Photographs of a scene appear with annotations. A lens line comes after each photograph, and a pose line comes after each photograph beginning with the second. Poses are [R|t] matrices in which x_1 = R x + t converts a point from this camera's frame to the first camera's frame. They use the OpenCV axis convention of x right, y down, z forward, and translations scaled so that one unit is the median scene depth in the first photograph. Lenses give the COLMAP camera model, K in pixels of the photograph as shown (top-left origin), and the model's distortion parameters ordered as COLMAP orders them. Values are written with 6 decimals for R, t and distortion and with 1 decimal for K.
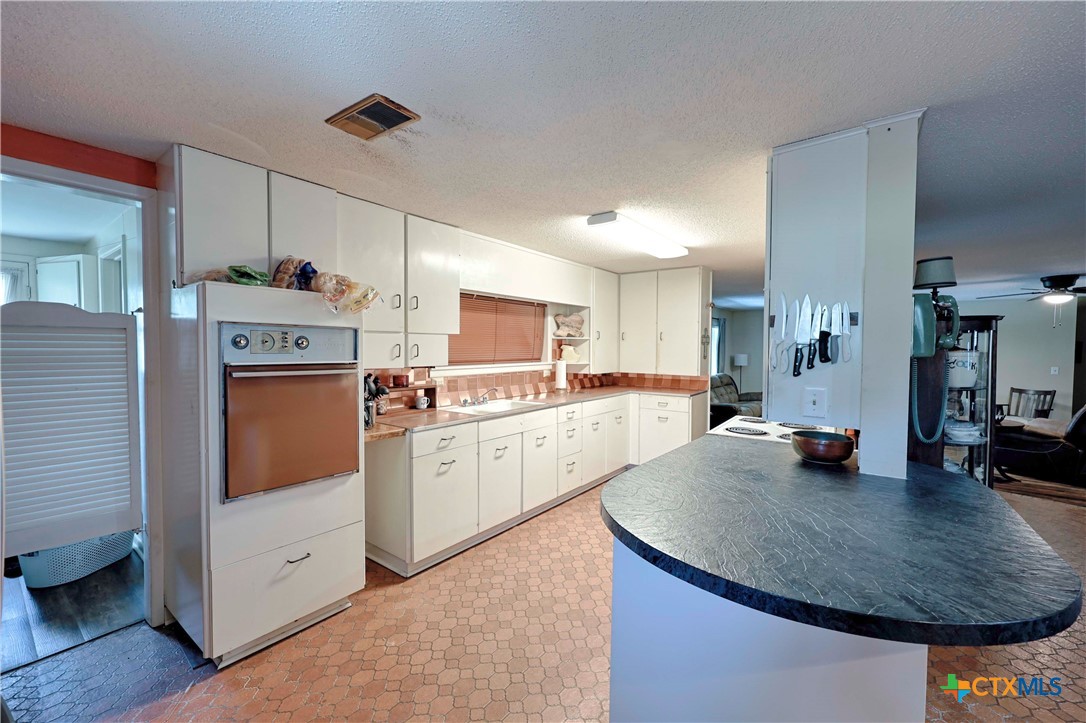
lens RADIAL K [[445.8, 0, 540.7], [0, 445.8, 359.3], [0, 0, 1]] dist [0.001623, 0.000120]
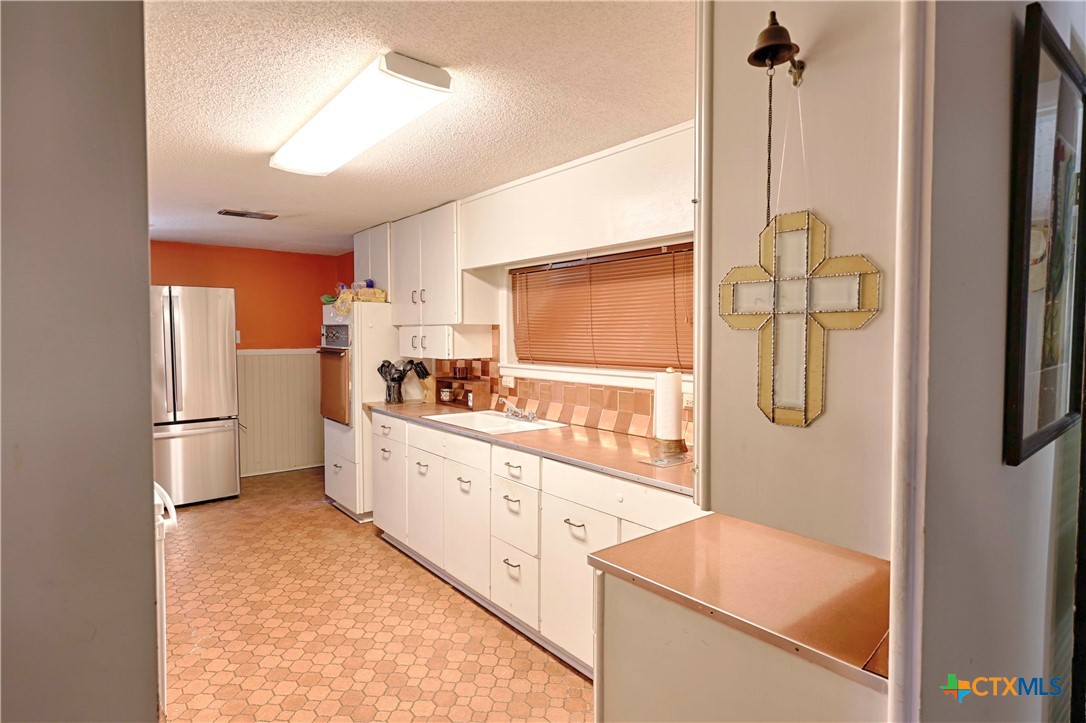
lens RADIAL K [[569.3, 0, 540.9], [0, 569.3, 360.0], [0, 0, 1]] dist [-0.000652, -0.000221]
pose [[-0.242367, 0.034855, -0.969558, 0.983379], [-0.033831, 0.998443, 0.044350, -0.048005], [0.969595, 0.043550, -0.240810, 1.671714]]
